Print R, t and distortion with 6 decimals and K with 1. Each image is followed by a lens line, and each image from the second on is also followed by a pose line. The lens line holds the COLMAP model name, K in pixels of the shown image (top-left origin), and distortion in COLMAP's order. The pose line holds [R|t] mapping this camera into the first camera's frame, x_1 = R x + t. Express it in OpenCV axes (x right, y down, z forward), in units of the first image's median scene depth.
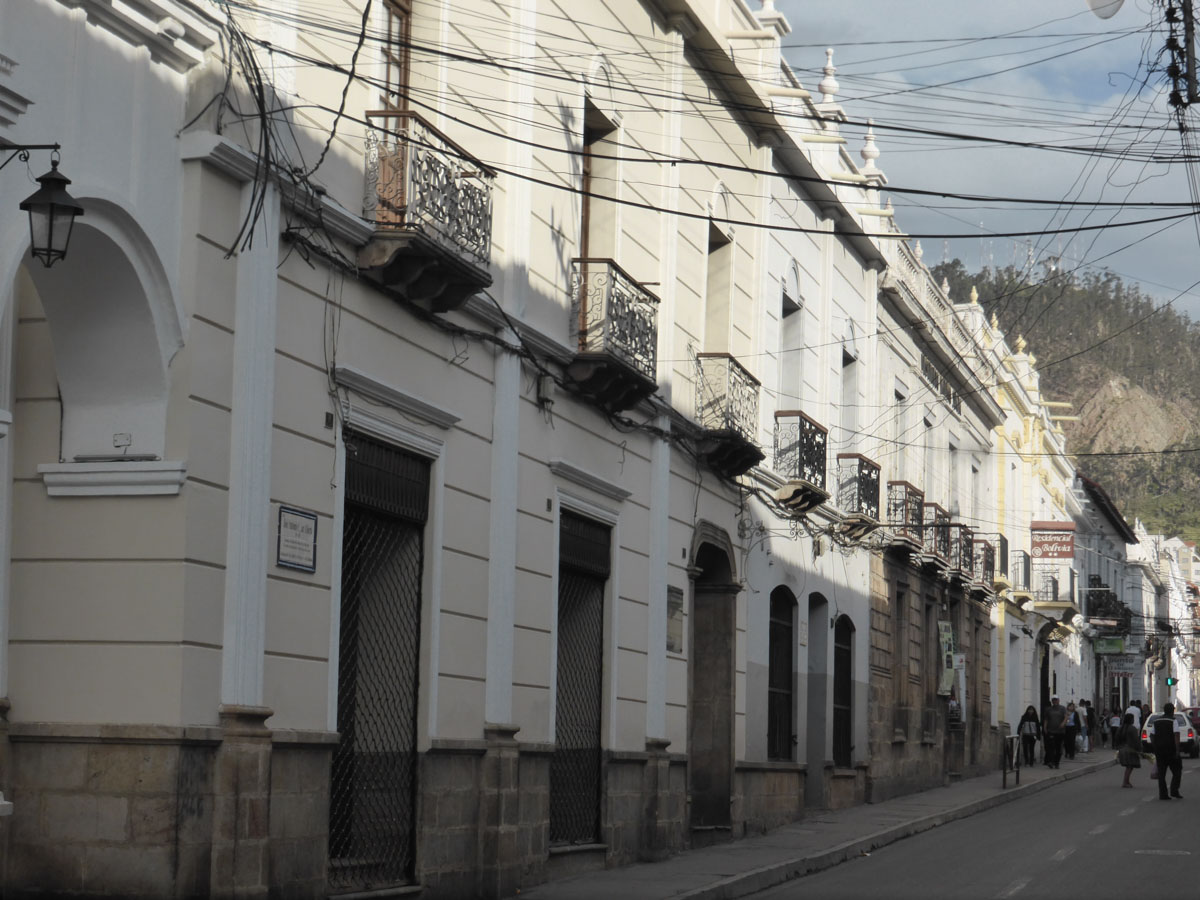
lens RADIAL K [[2818.3, 0, 600.0], [0, 2818.3, 450.0], [0, 0, 1]] dist [0.649624, -10.553815]
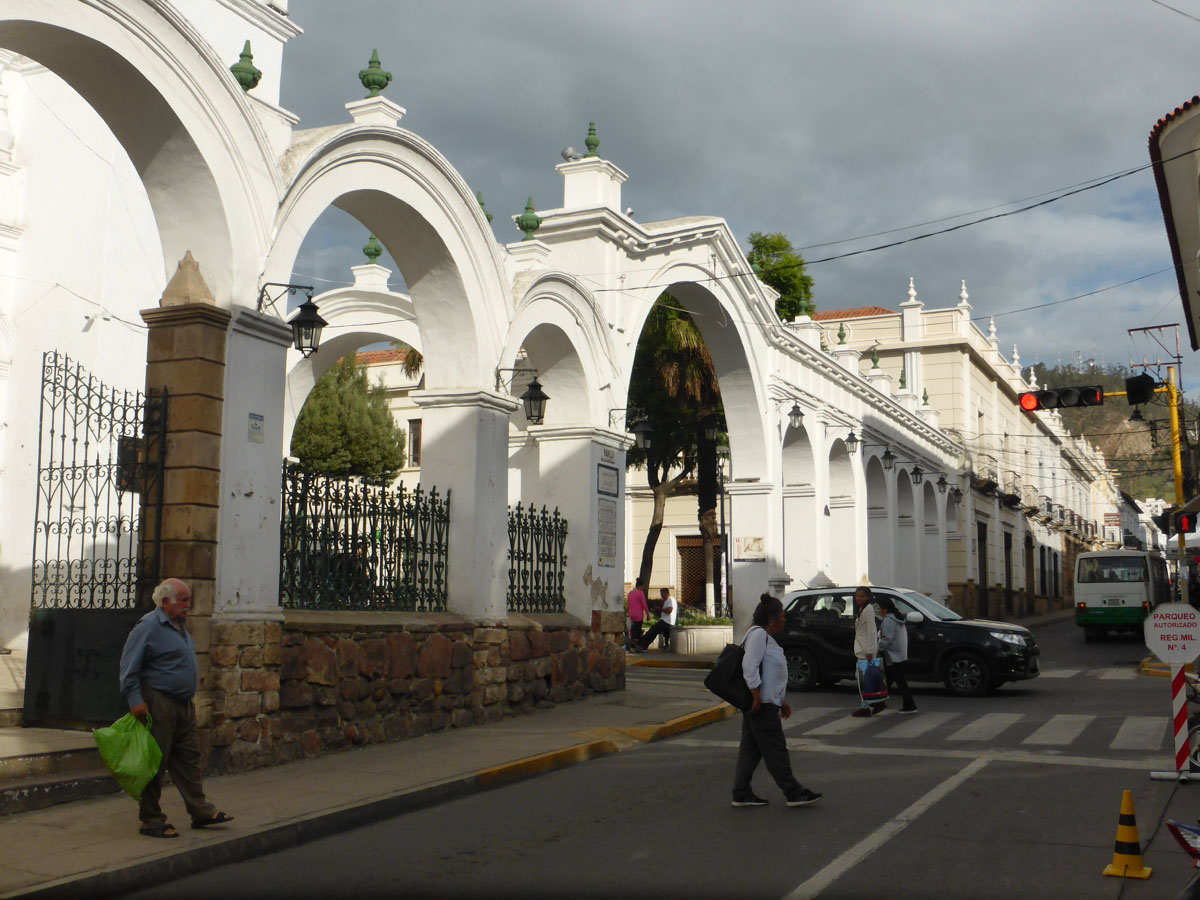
lens RADIAL K [[1362.1, 0, 600.0], [0, 1362.1, 450.0], [0, 0, 1]] dist [-0.063272, -0.010581]
pose [[0.980641, -0.036792, -0.192326, -0.119092], [0.034092, 0.999268, -0.017329, -0.048589], [0.192823, 0.010437, 0.981178, -0.609912]]
